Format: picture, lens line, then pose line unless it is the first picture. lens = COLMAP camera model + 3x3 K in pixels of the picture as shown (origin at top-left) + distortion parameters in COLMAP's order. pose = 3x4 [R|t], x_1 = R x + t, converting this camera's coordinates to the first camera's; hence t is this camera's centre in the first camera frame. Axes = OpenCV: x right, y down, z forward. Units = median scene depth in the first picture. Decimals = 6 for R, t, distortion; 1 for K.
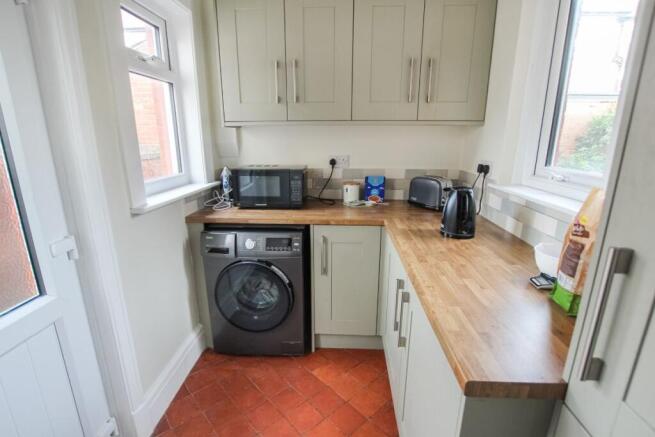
lens RADIAL K [[319.9, 0, 327.7], [0, 319.9, 219.9], [0, 0, 1]] dist [-0.004532, -0.000257]
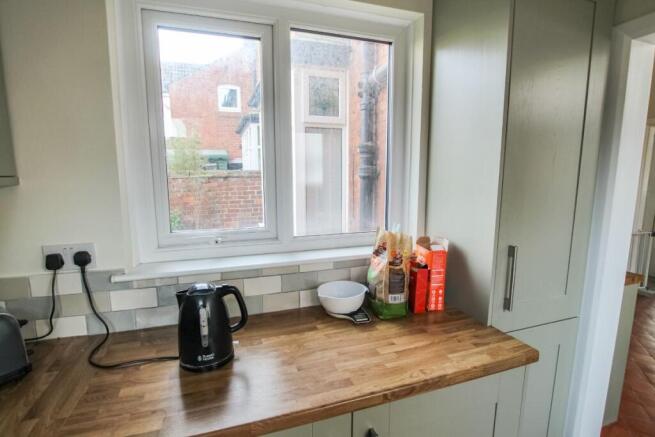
lens RADIAL K [[319.9, 0, 329.5], [0, 319.9, 220.4], [0, 0, 1]] dist [-0.004532, -0.000257]
pose [[-0.380233, -0.130834, 0.915590, -0.180571], [0.229659, 0.945584, 0.230495, -0.240436], [-0.895924, 0.297915, -0.329495, 0.730421]]
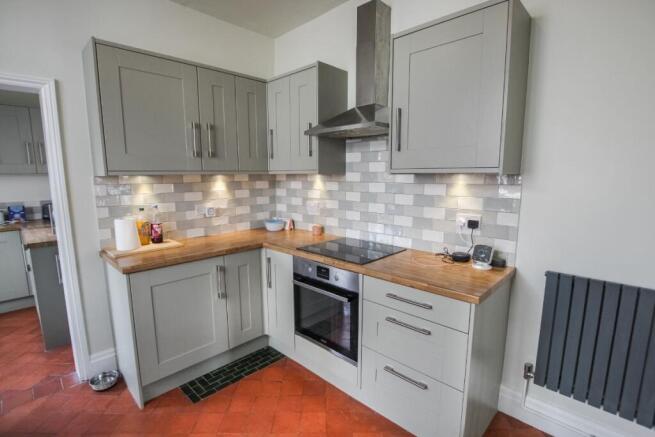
lens RADIAL K [[319.9, 0, 326.4], [0, 319.9, 222.1], [0, 0, 1]] dist [-0.004532, -0.000257]
pose [[0.663627, -0.115152, 0.739147, -0.012971], [0.190800, 0.981456, -0.018404, 0.322285], [-0.723322, 0.153243, 0.673292, -1.437134]]
